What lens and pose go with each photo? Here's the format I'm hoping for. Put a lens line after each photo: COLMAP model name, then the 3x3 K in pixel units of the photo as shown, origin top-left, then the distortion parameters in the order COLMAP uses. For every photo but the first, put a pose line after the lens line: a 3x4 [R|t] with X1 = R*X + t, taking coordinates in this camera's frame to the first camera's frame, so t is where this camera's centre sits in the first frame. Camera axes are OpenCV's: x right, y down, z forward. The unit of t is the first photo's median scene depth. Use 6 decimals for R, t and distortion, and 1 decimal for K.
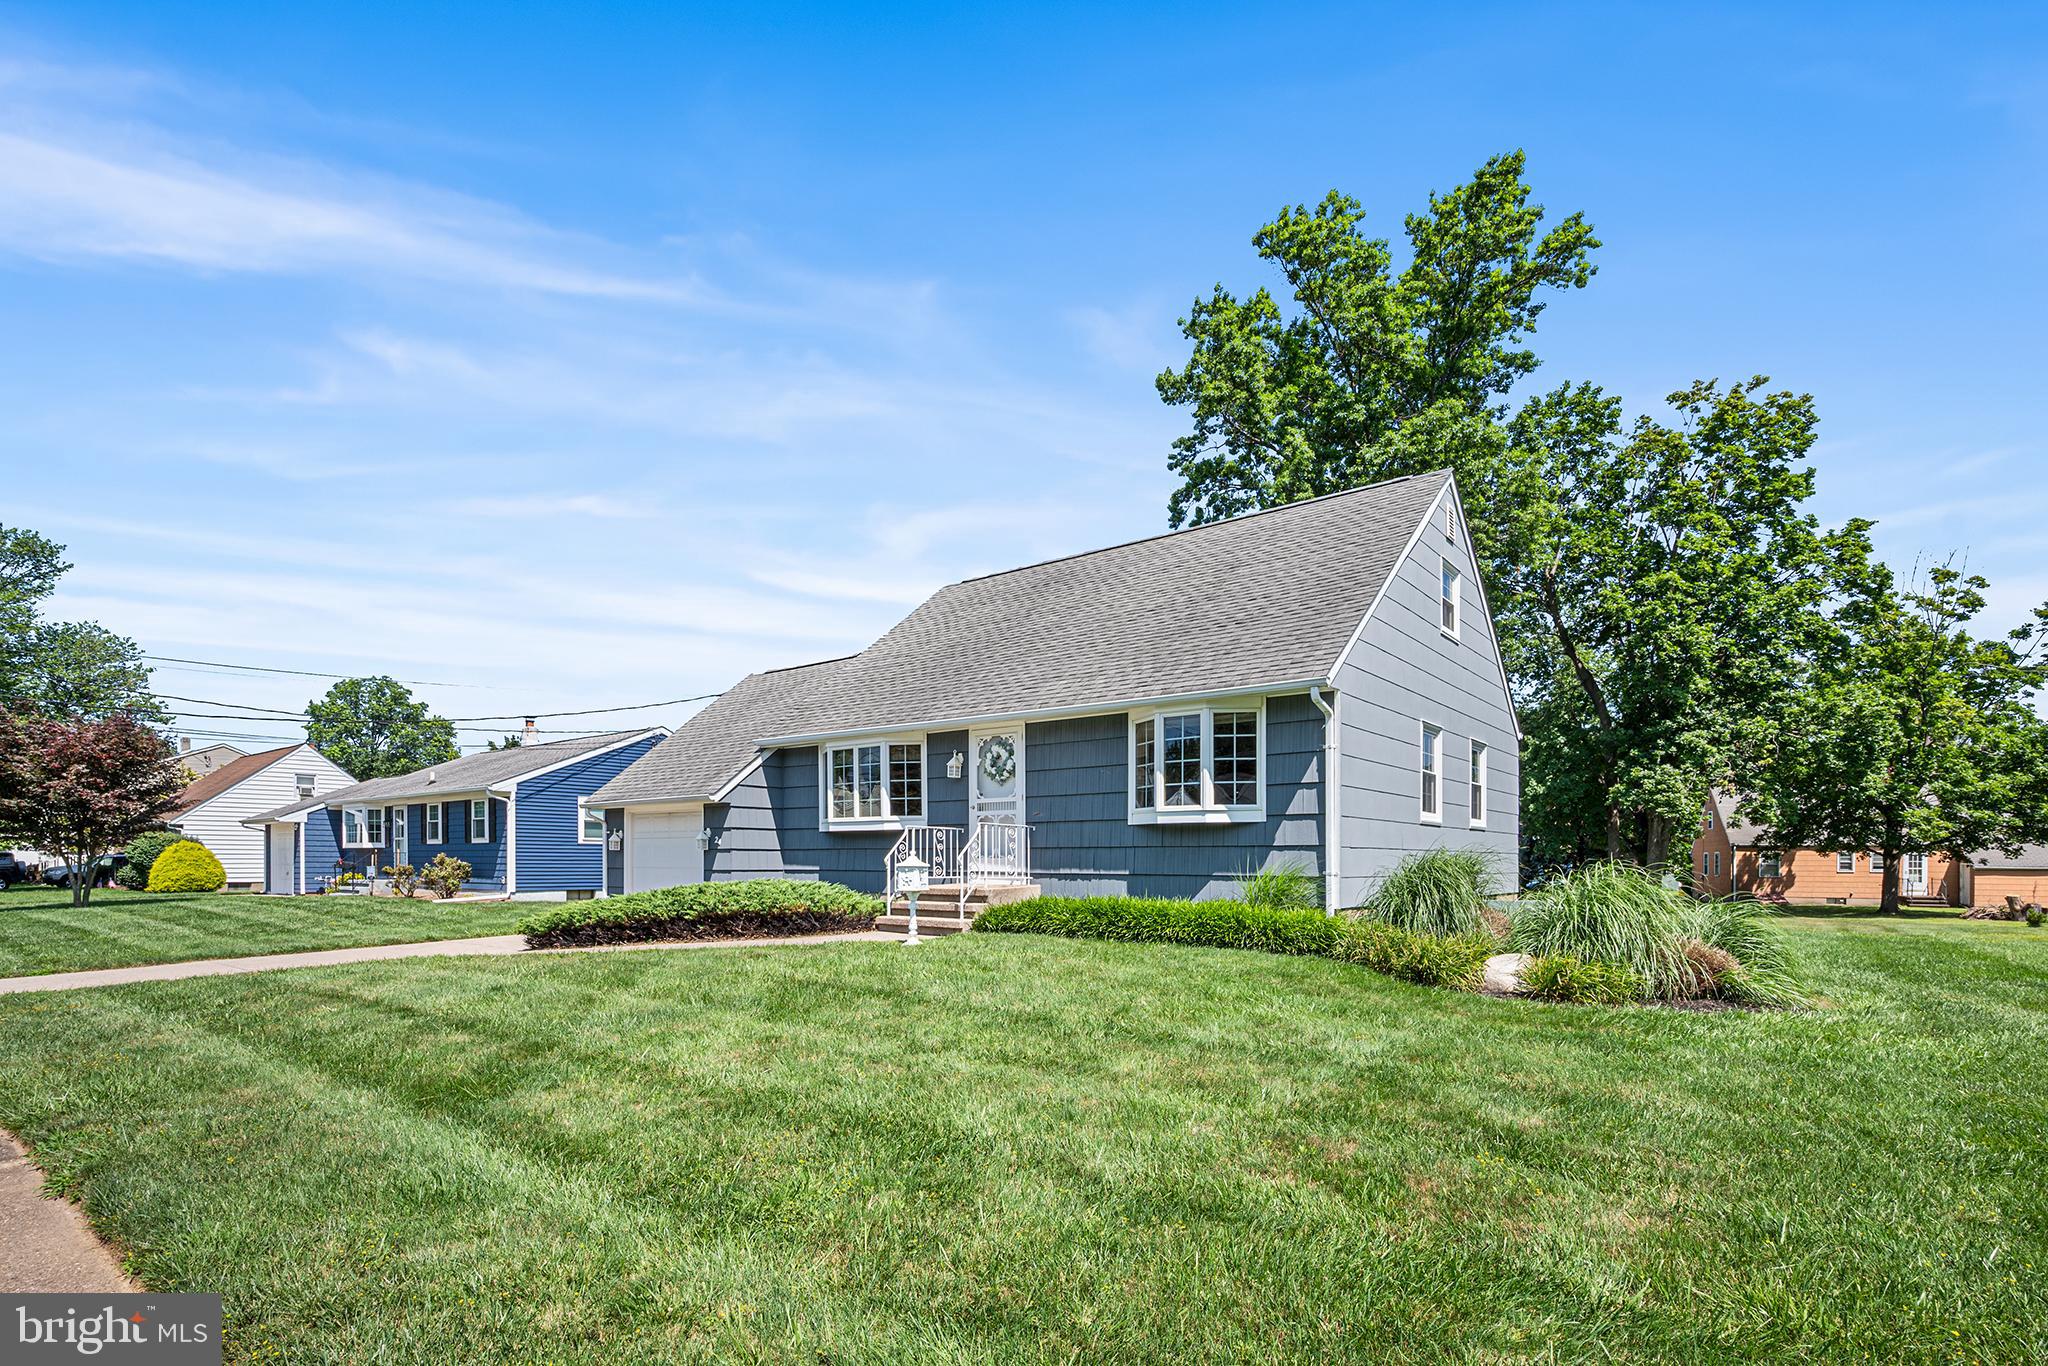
lens RADIAL K [[1019.3, 0, 1022.7], [0, 1019.3, 620.3], [0, 0, 1]] dist [0.002193, 0.000179]
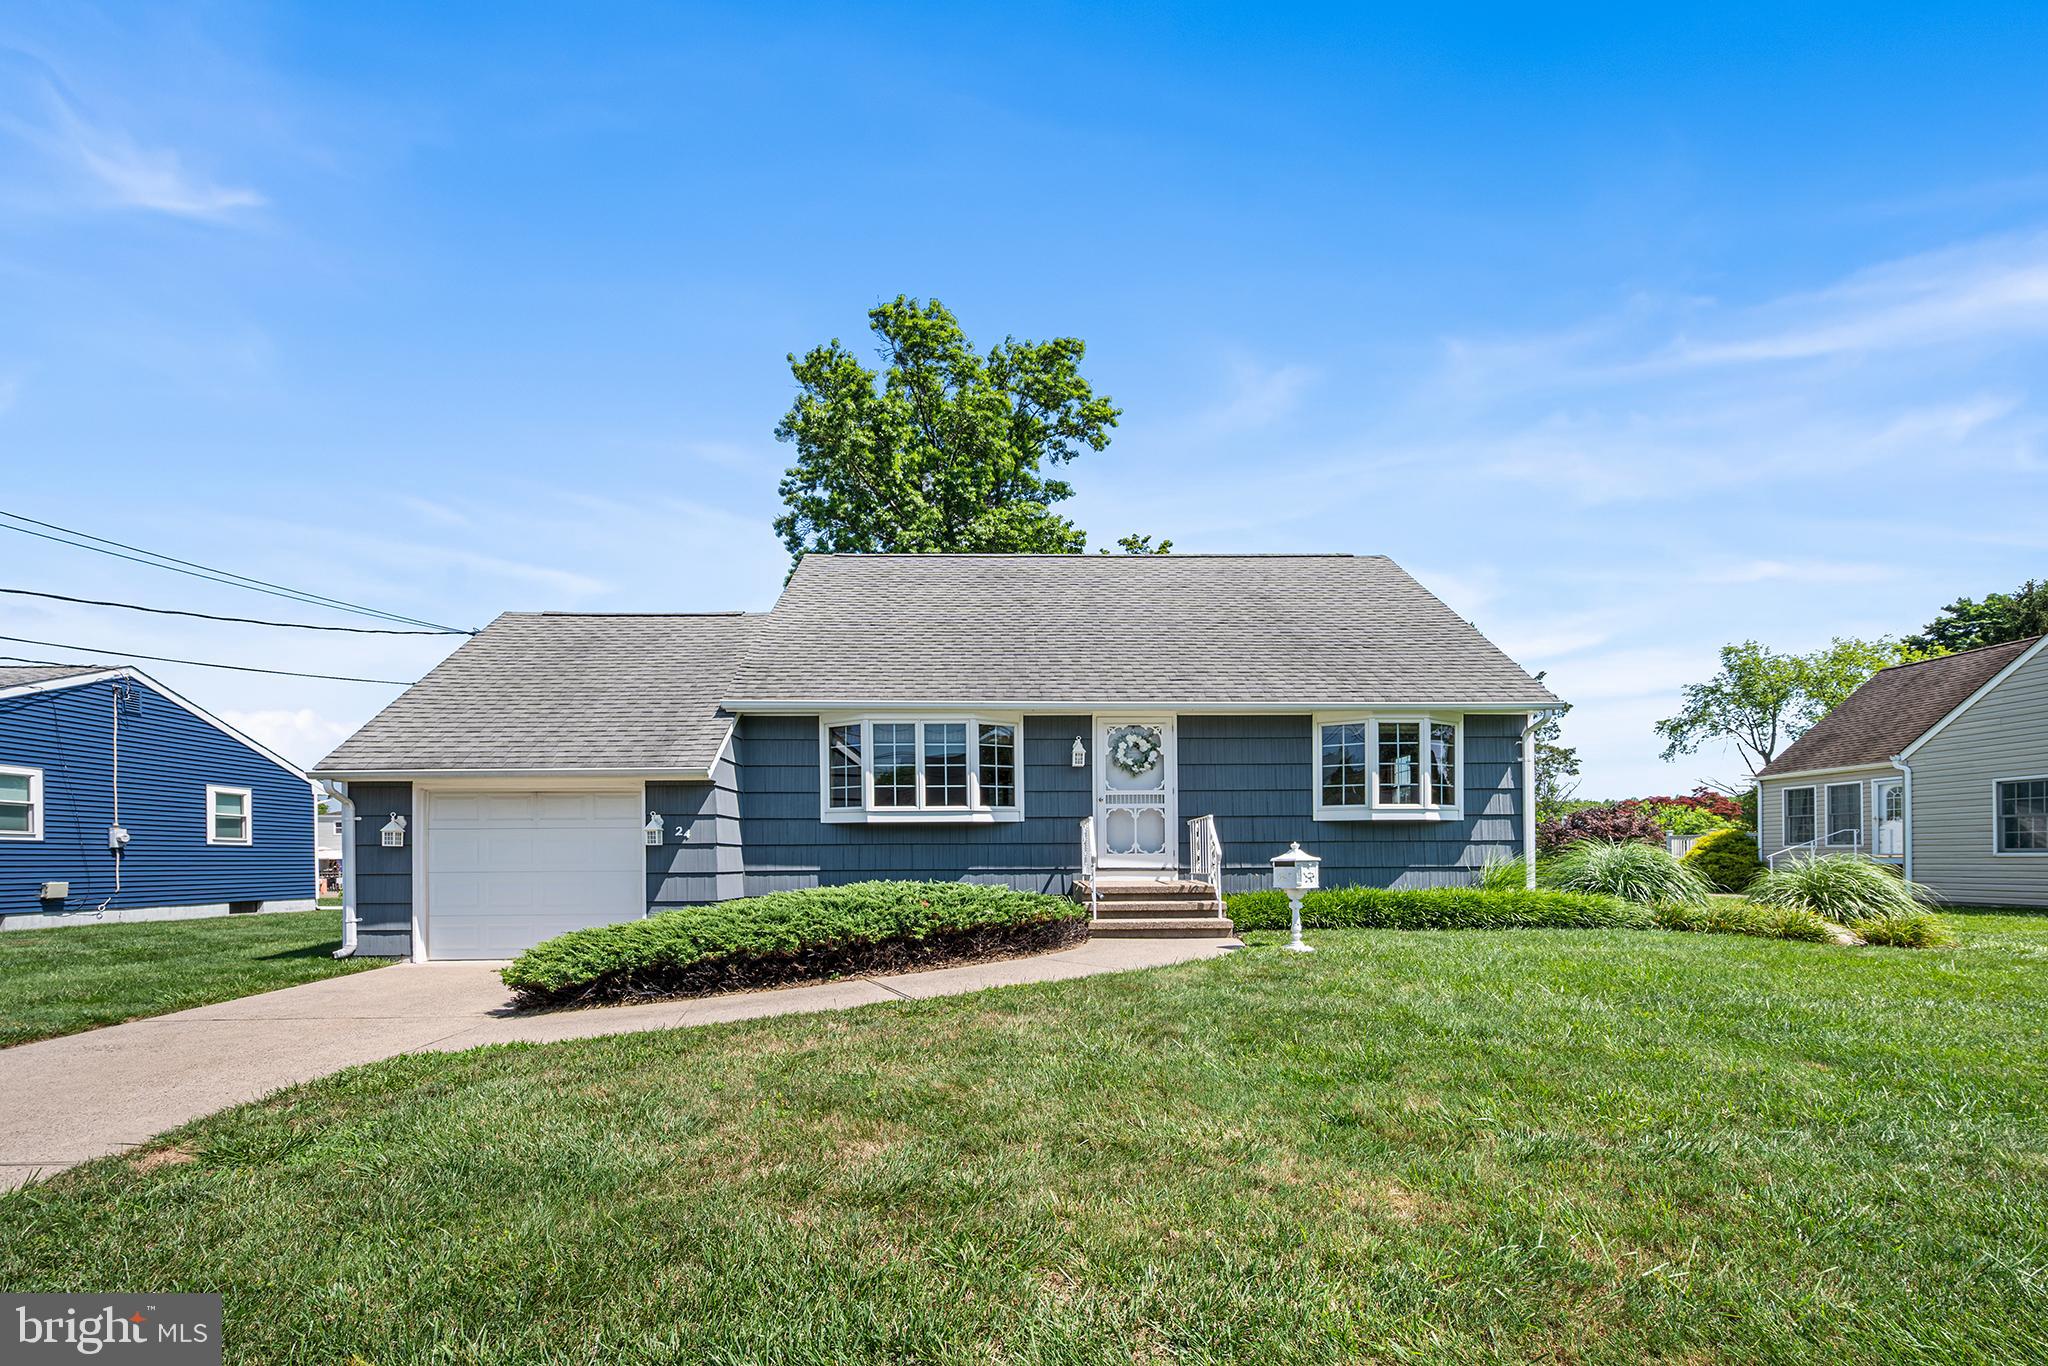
lens RADIAL K [[827.9, 0, 1017.8], [0, 827.9, 667.9], [0, 0, 1]] dist [0.009046, -0.000202]
pose [[0.757646, 0.138458, 0.637810, -0.554503], [-0.141991, 0.988799, -0.045983, 0.100549], [-0.637033, -0.055724, 0.768820, 0.429621]]
